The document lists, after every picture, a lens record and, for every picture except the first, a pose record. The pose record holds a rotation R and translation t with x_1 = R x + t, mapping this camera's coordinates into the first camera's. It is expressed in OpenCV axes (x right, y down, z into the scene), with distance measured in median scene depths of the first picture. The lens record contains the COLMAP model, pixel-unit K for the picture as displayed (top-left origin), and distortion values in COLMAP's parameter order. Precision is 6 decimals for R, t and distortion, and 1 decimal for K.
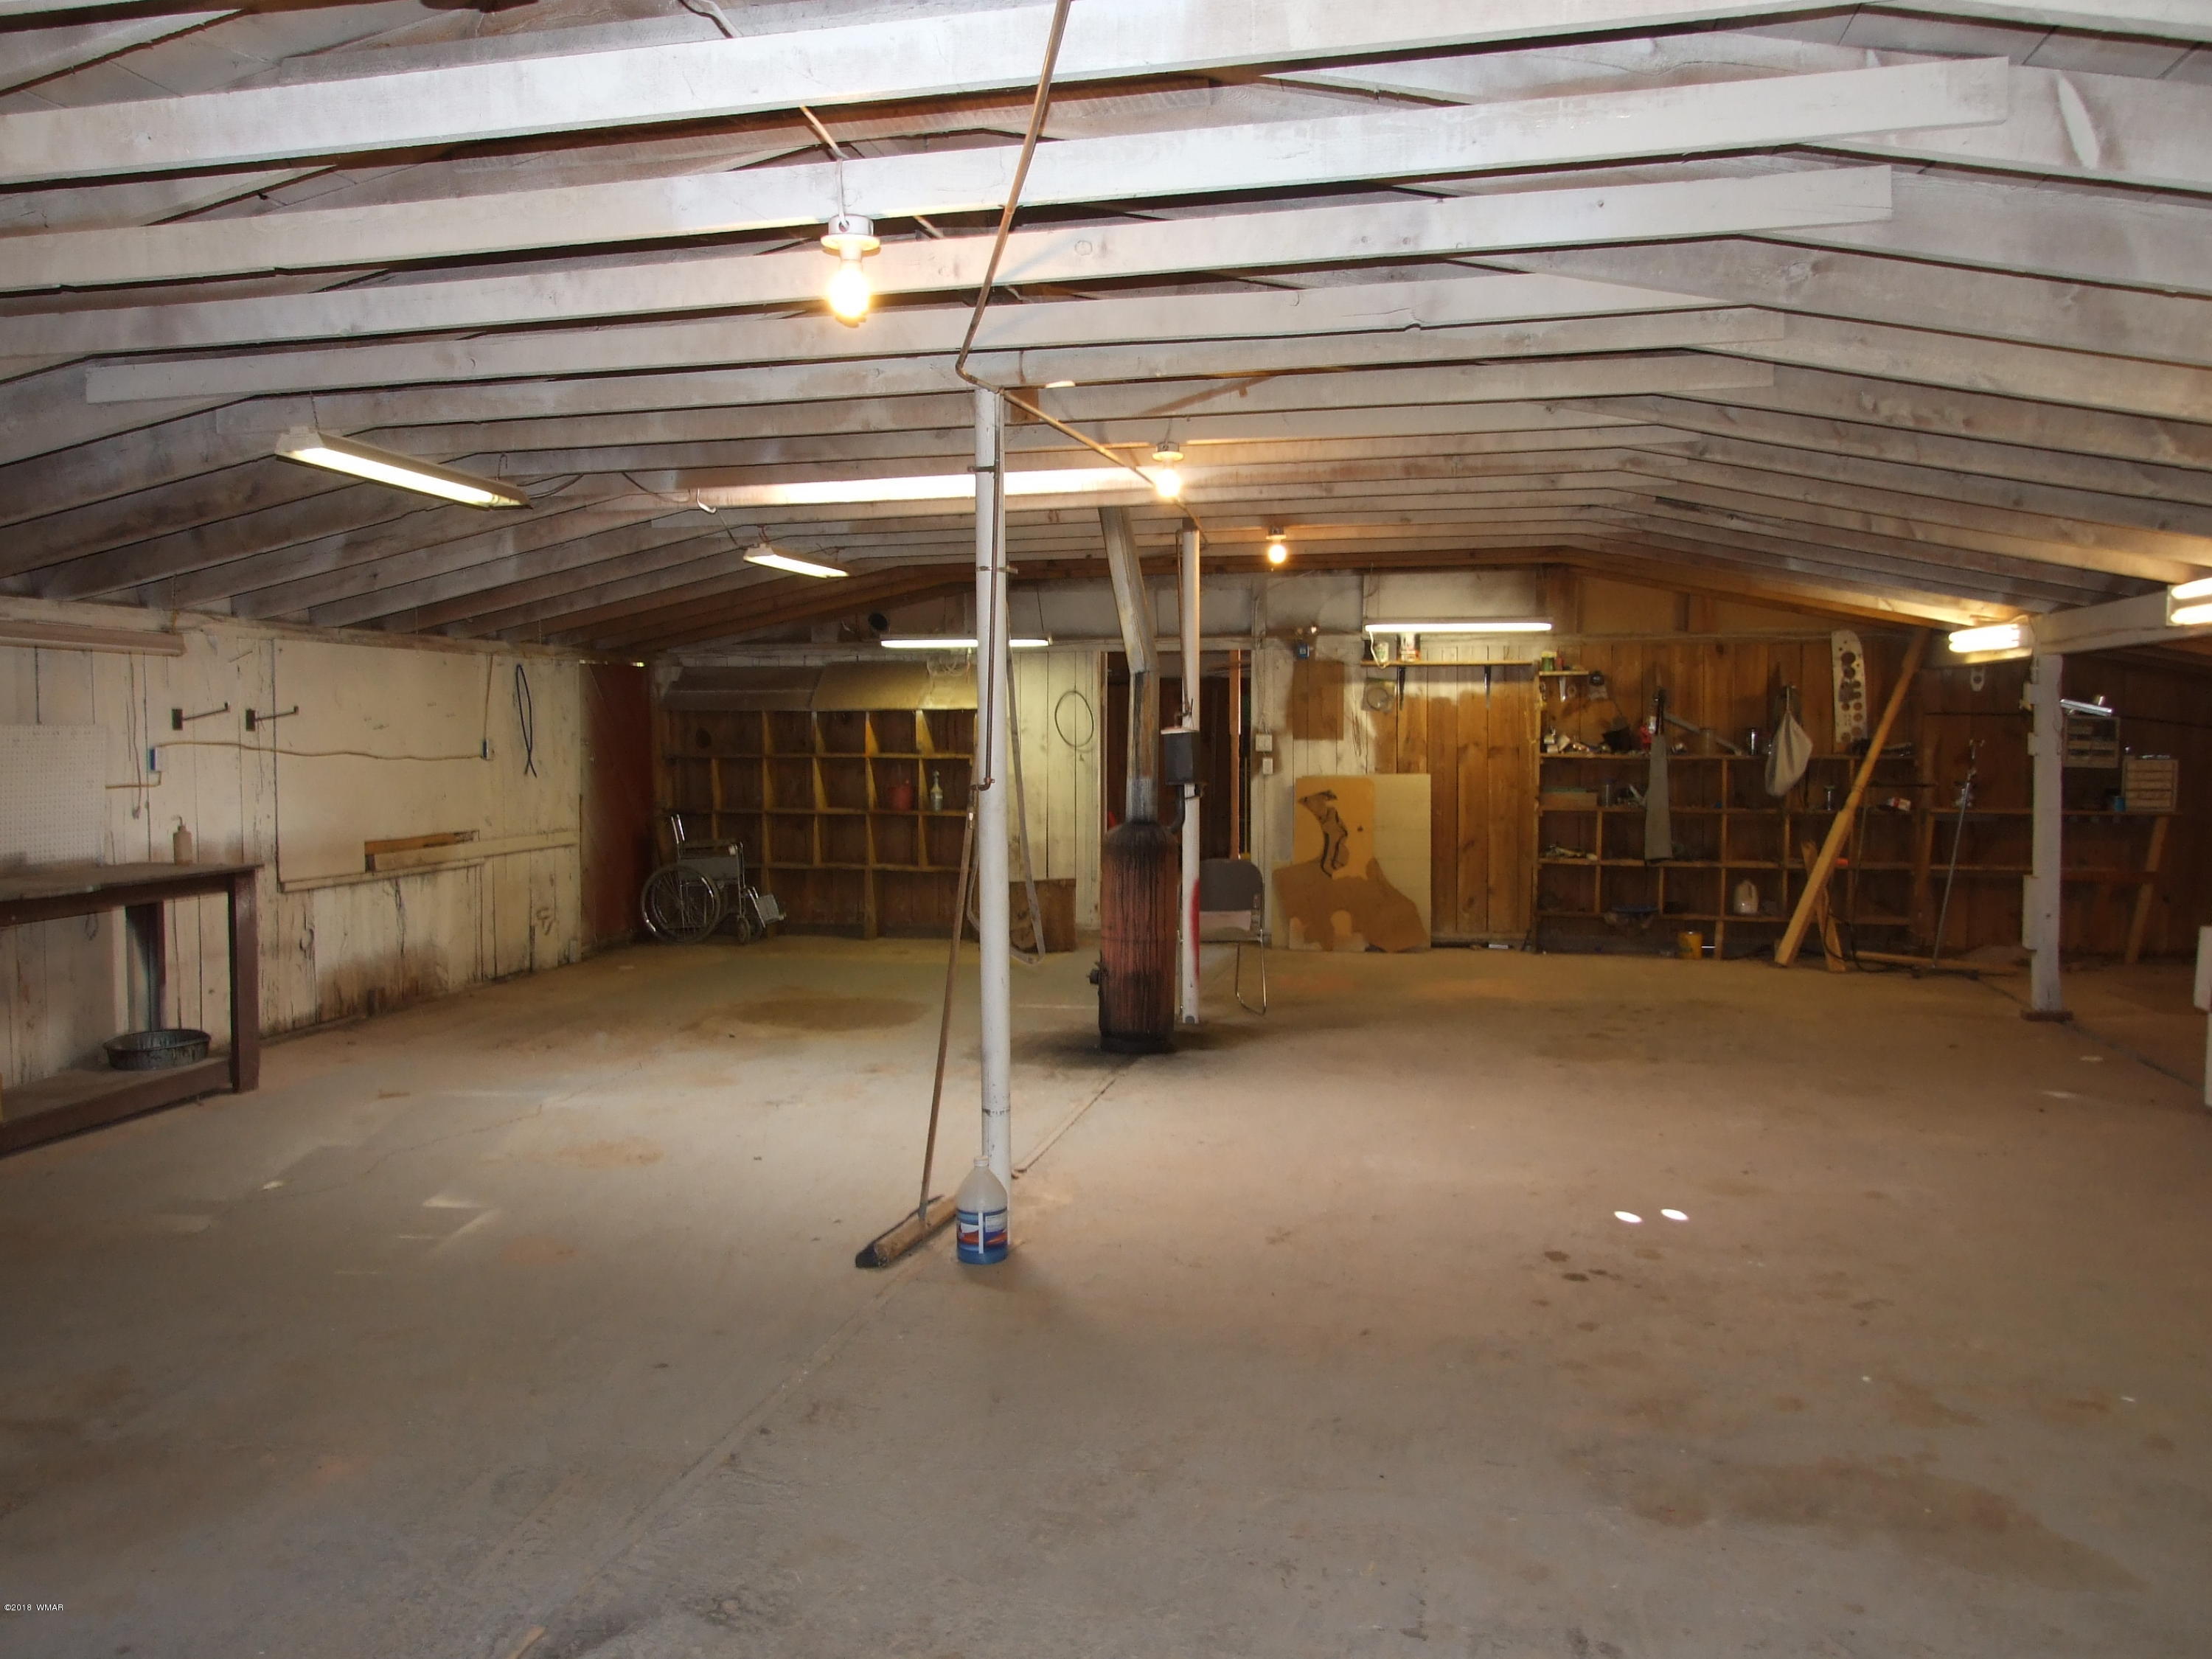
lens RADIAL K [[1766.2, 0, 1102.9], [0, 1766.2, 822.9], [0, 0, 1]] dist [-0.059670, 0.055821]
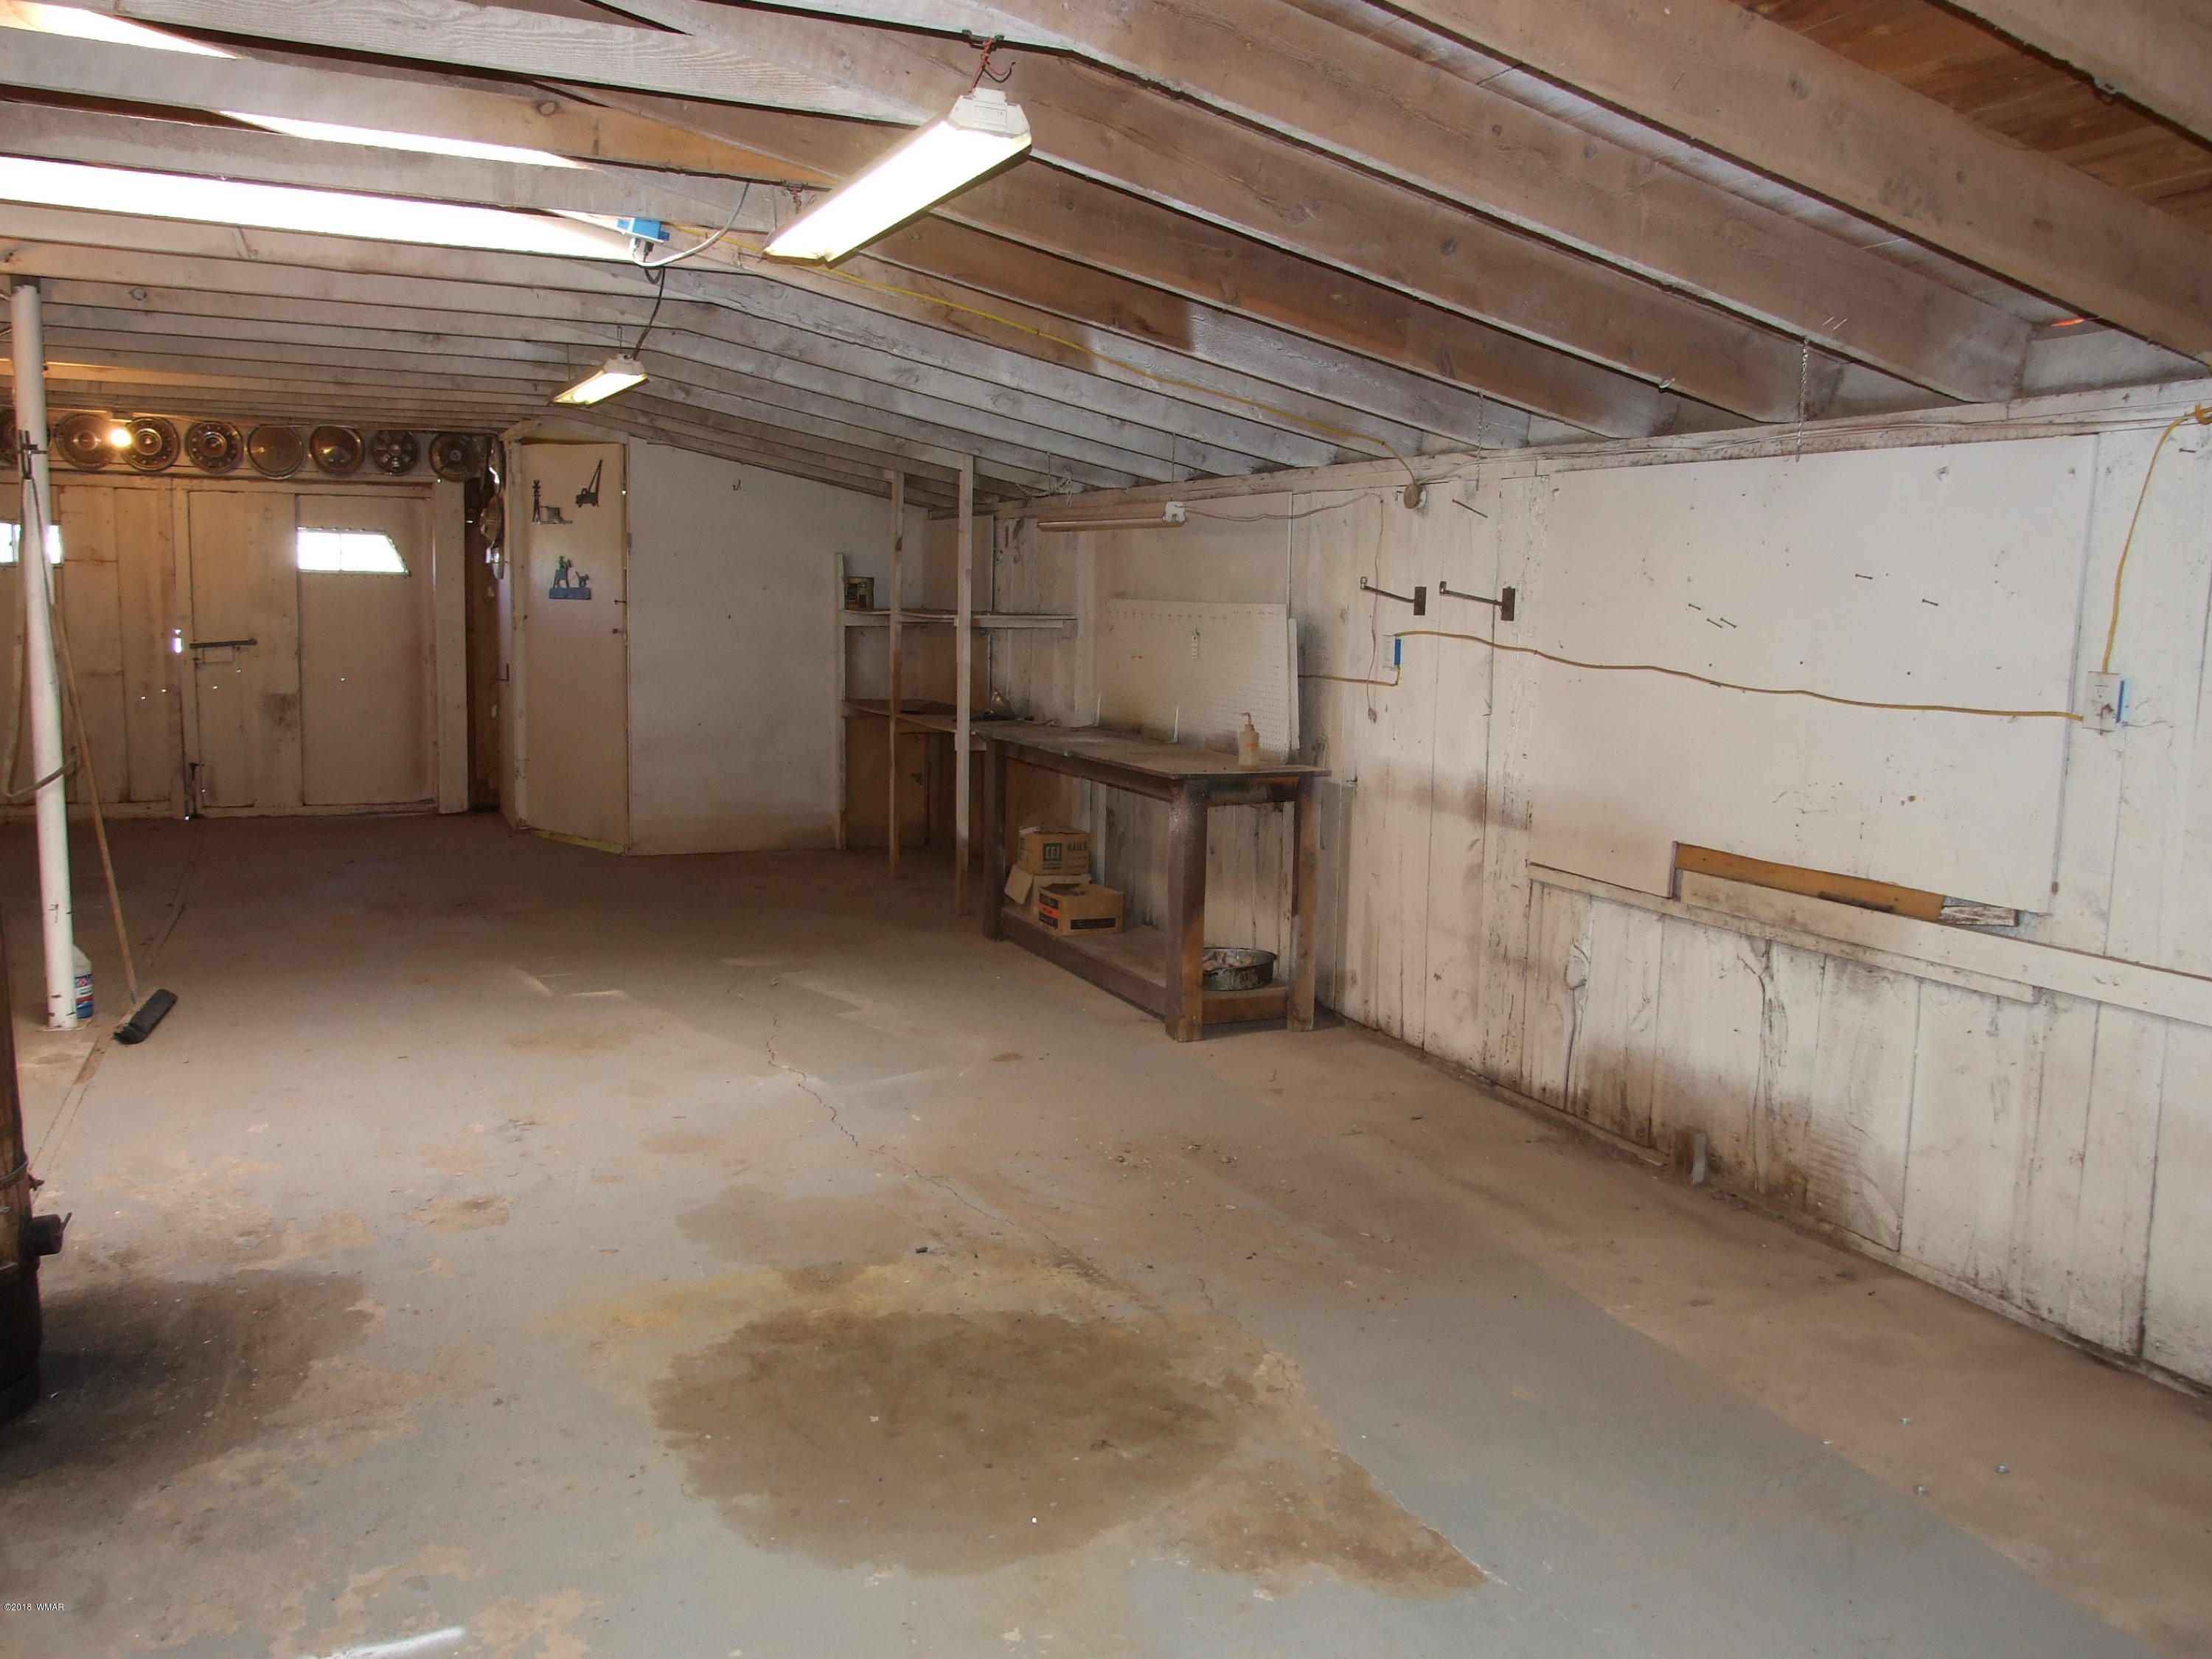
lens RADIAL K [[1766.2, 0, 1102.5], [0, 1766.2, 821.4], [0, 0, 1]] dist [-0.059670, 0.055821]
pose [[-0.821737, 0.055542, -0.567154, 0.008202], [-0.052735, 0.983557, 0.172728, -0.035410], [0.567422, 0.171846, -0.805296, 0.607792]]
